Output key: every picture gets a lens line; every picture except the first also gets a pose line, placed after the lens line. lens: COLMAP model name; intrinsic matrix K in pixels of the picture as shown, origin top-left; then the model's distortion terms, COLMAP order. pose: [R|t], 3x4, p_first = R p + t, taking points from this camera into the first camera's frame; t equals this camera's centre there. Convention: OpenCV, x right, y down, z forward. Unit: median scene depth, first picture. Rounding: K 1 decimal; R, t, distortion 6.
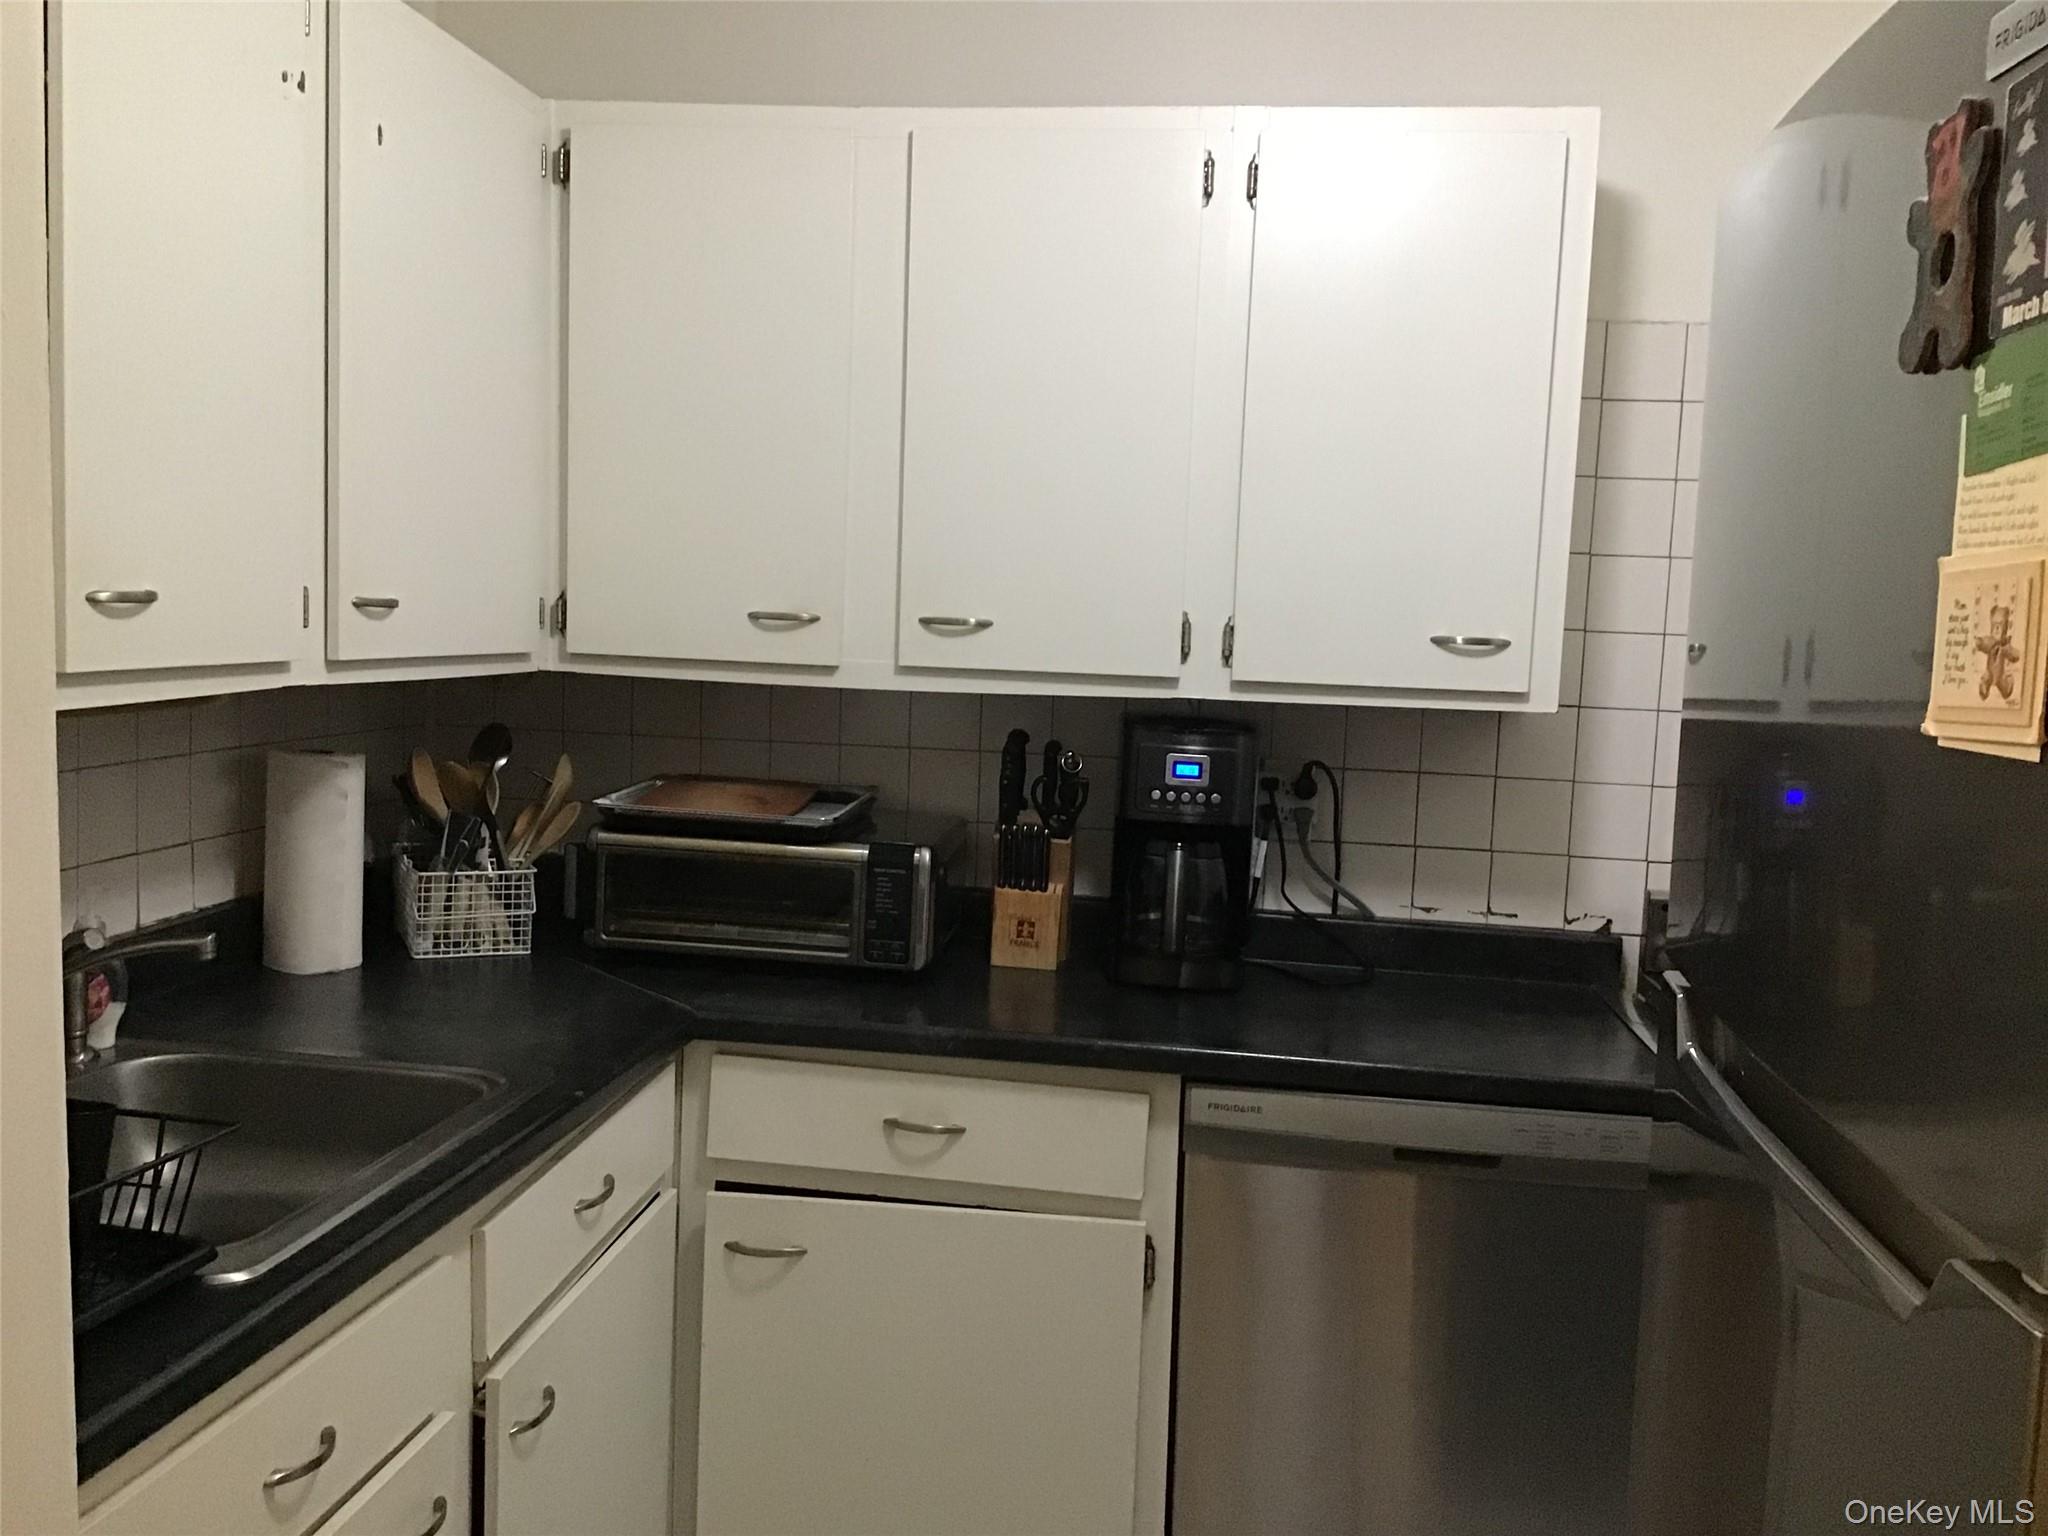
lens RADIAL K [[1837.4, 0, 1007.8], [0, 1837.4, 788.0], [0, 0, 1]] dist [0.137777, -0.260411]
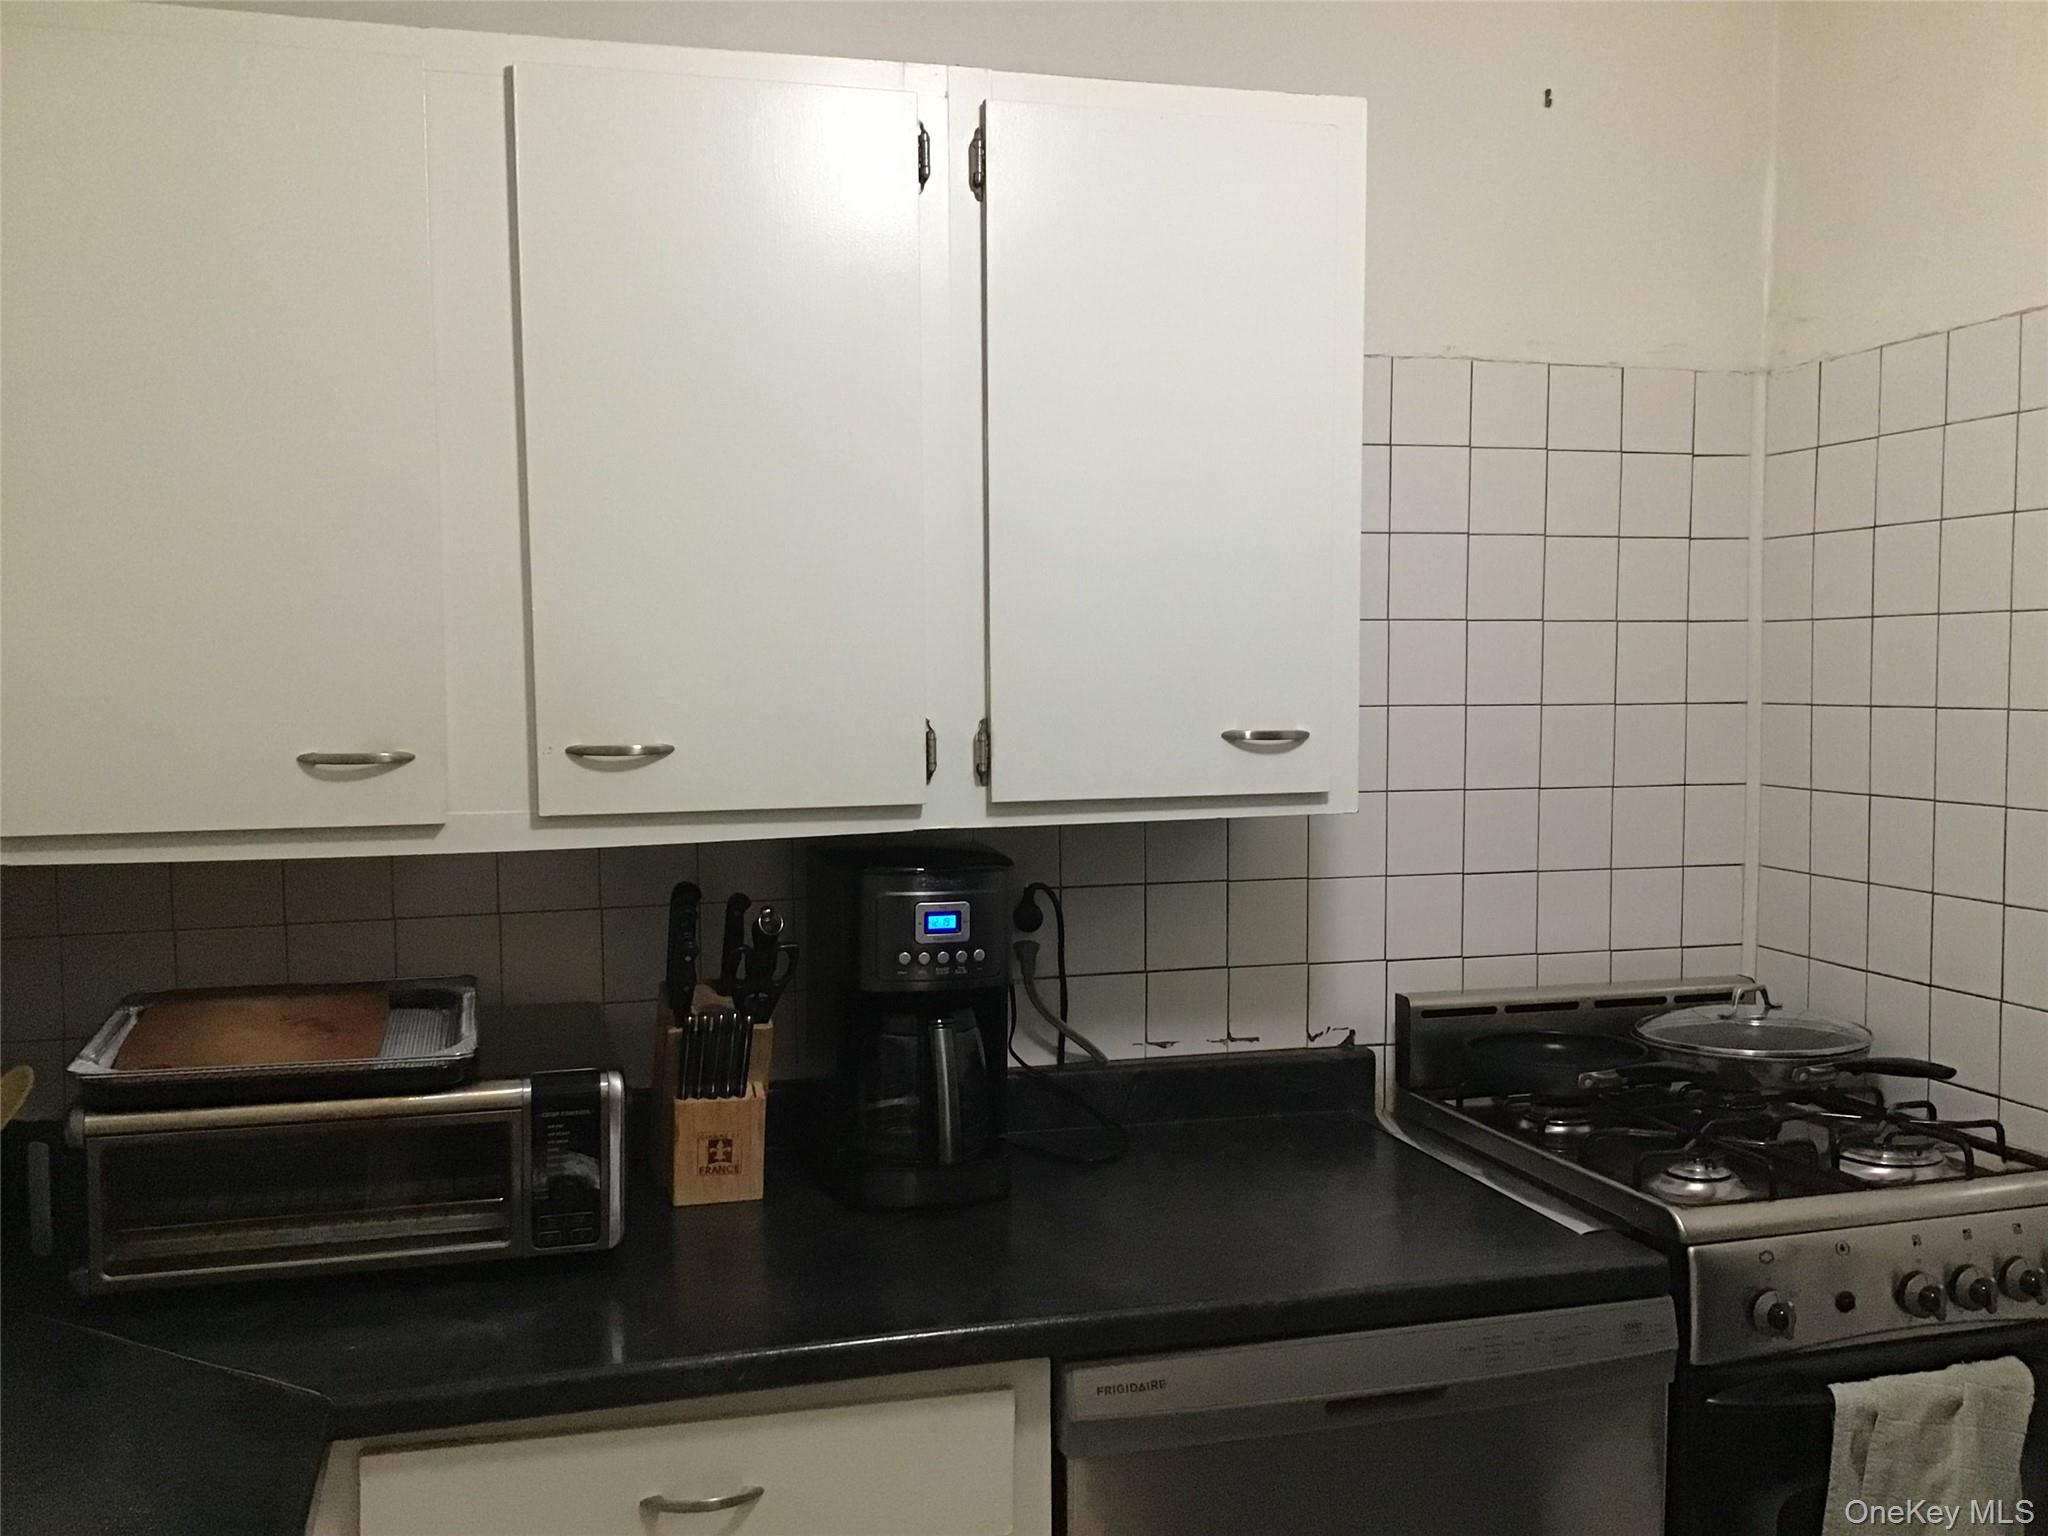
lens RADIAL K [[1837.4, 0, 1026.9], [0, 1837.4, 789.8], [0, 0, 1]] dist [0.137777, -0.260411]
pose [[0.919542, -0.077101, 0.385353, -0.162962], [0.082242, 0.996607, 0.003153, -0.064547], [-0.384289, 0.028793, 0.922764, 0.272682]]
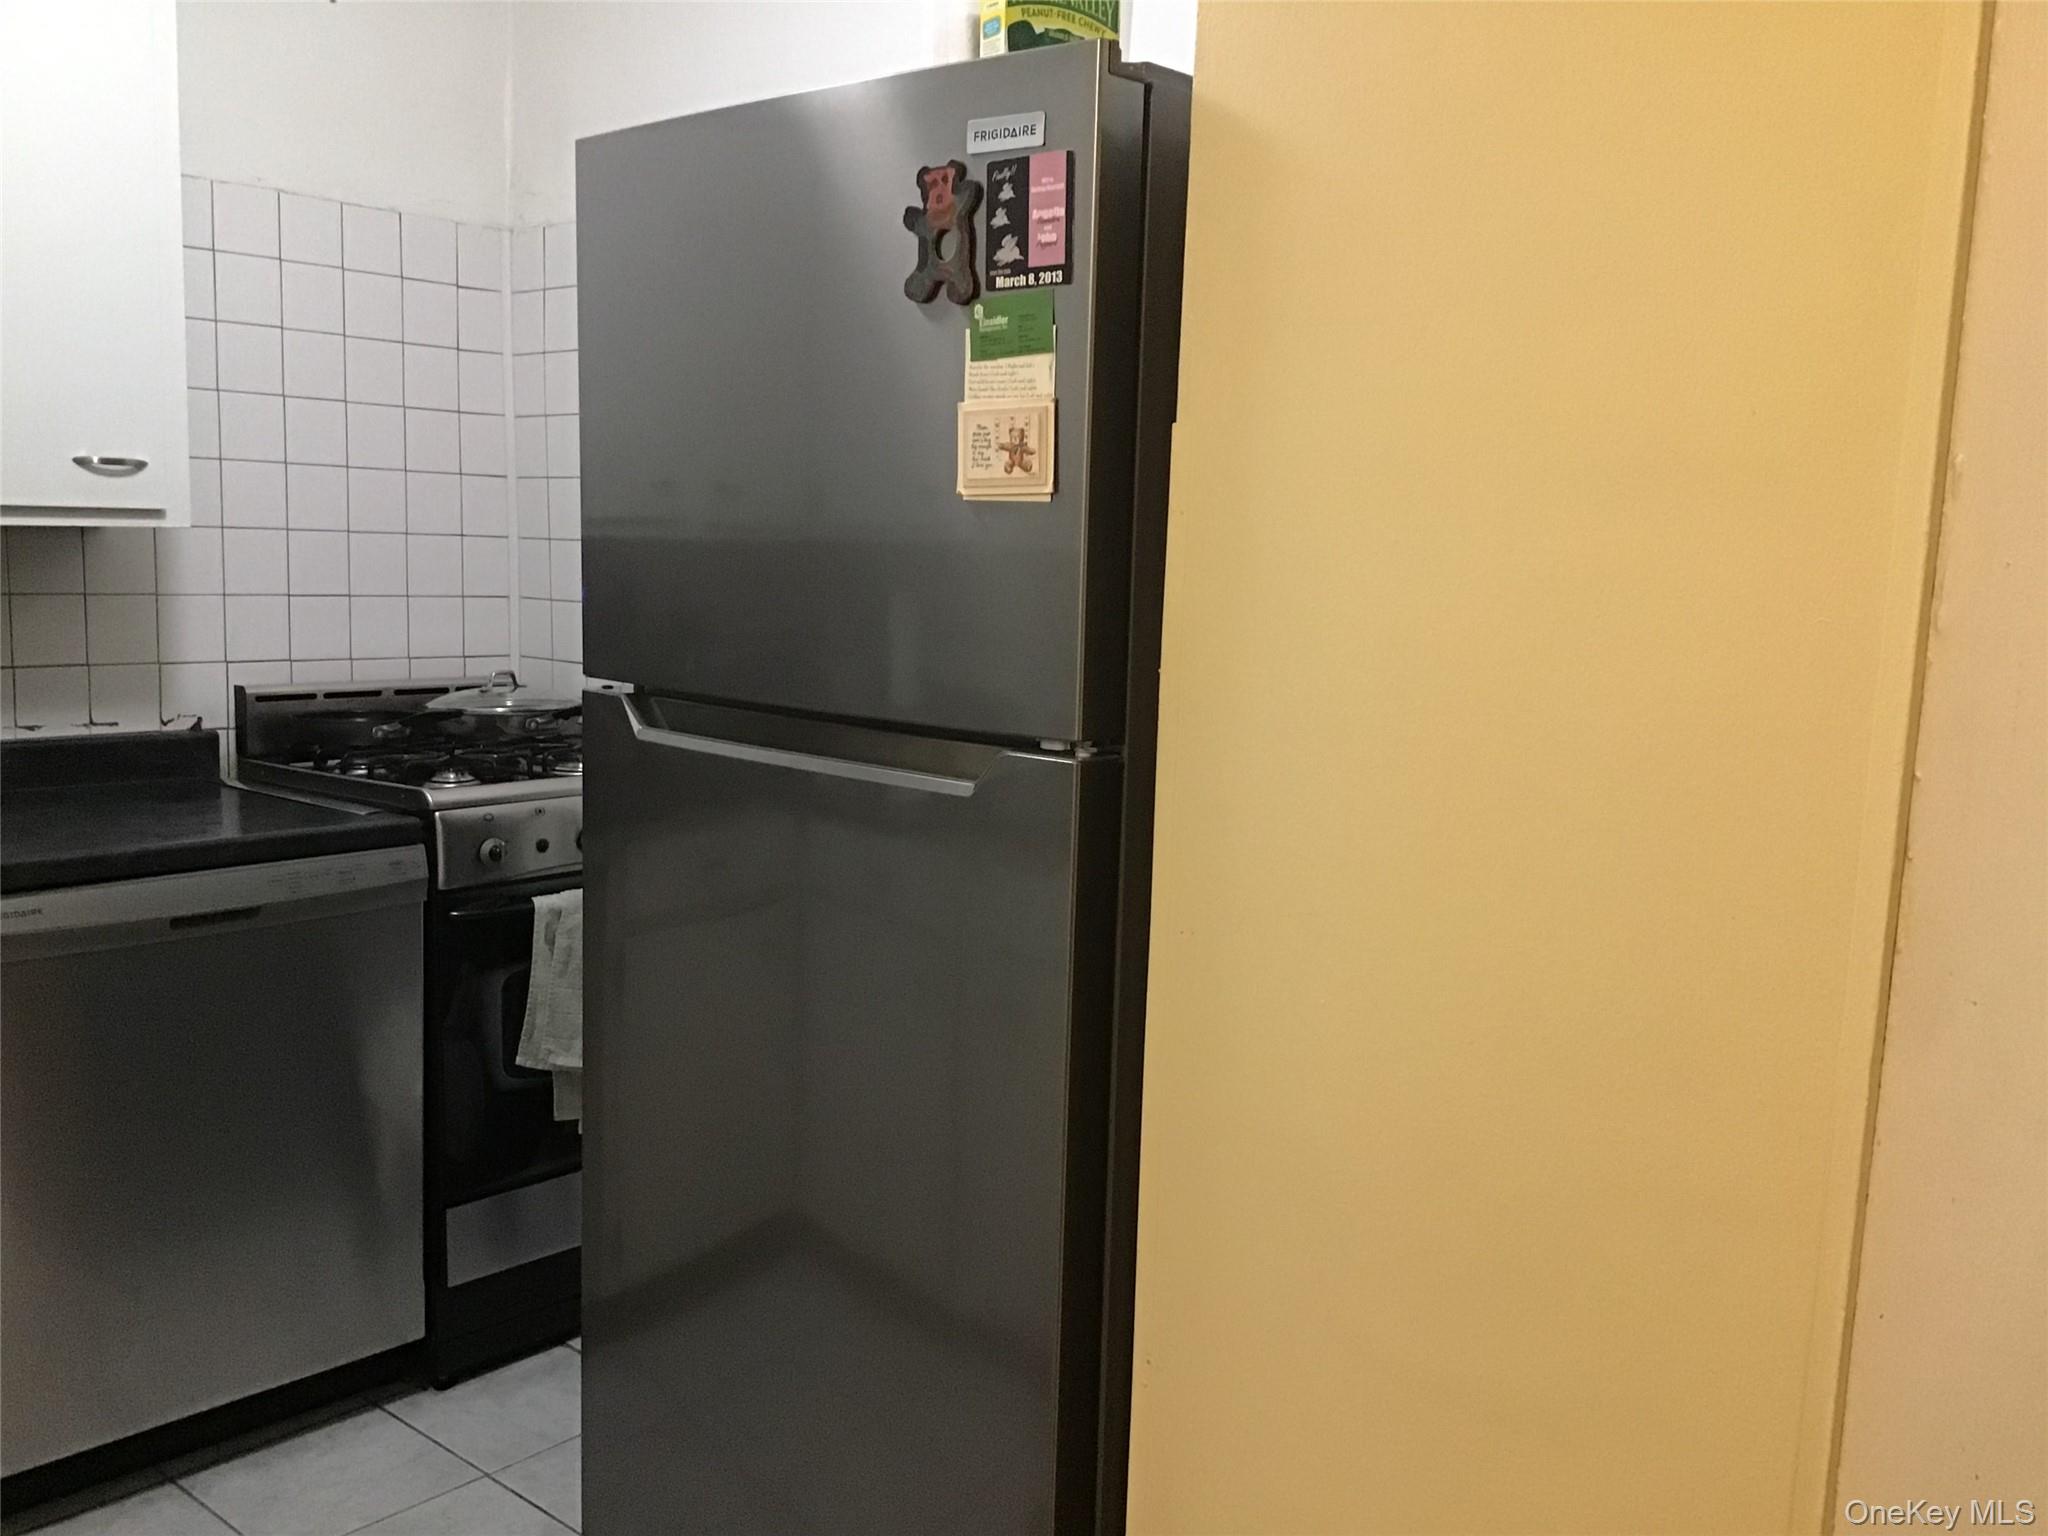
lens RADIAL K [[1837.4, 0, 1021.3], [0, 1837.4, 789.2], [0, 0, 1]] dist [0.137777, -0.260411]
pose [[0.569139, -0.139410, 0.810337, -0.343899], [0.071876, 0.990184, 0.119869, 0.015976], [-0.819094, -0.009978, 0.573573, -0.054126]]
